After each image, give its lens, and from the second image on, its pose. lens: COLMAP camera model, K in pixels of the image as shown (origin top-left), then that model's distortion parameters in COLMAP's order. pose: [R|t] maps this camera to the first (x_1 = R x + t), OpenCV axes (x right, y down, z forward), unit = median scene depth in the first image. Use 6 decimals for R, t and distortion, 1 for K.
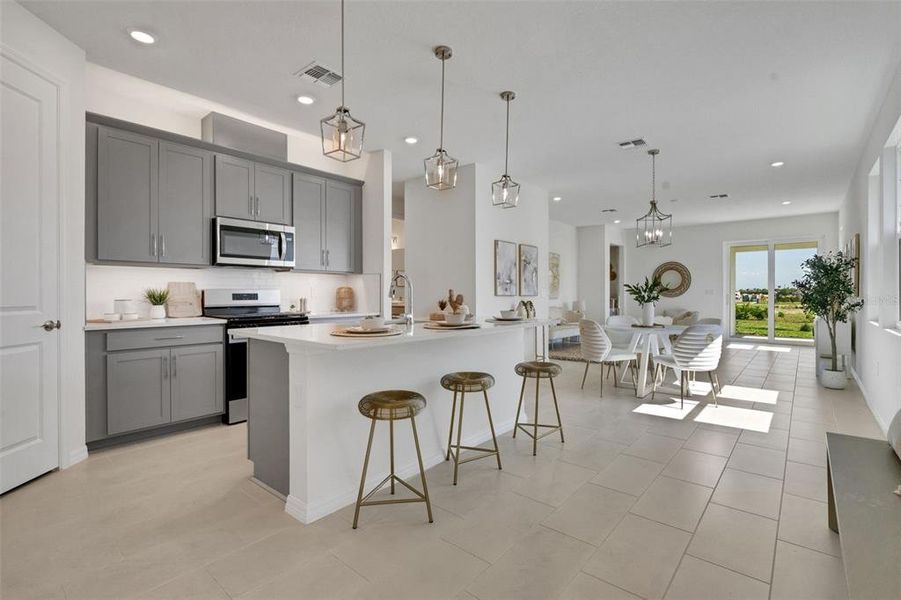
lens RADIAL K [[419.3, 0, 449.2], [0, 419.3, 295.1], [0, 0, 1]] dist [0.000240, -0.000014]
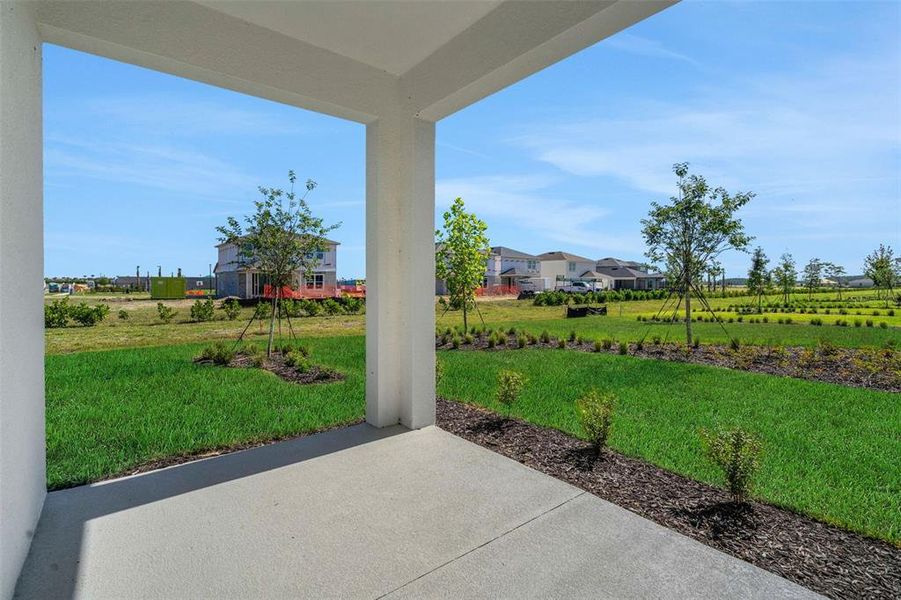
lens RADIAL K [[419.3, 0, 449.2], [0, 419.3, 295.1], [0, 0, 1]] dist [0.000240, -0.000014]
pose [[0.196173, -0.025268, 0.980244, 0.183281], [0.001036, 0.999673, 0.025562, 0.000763], [-0.980569, -0.003999, 0.196135, 0.269081]]
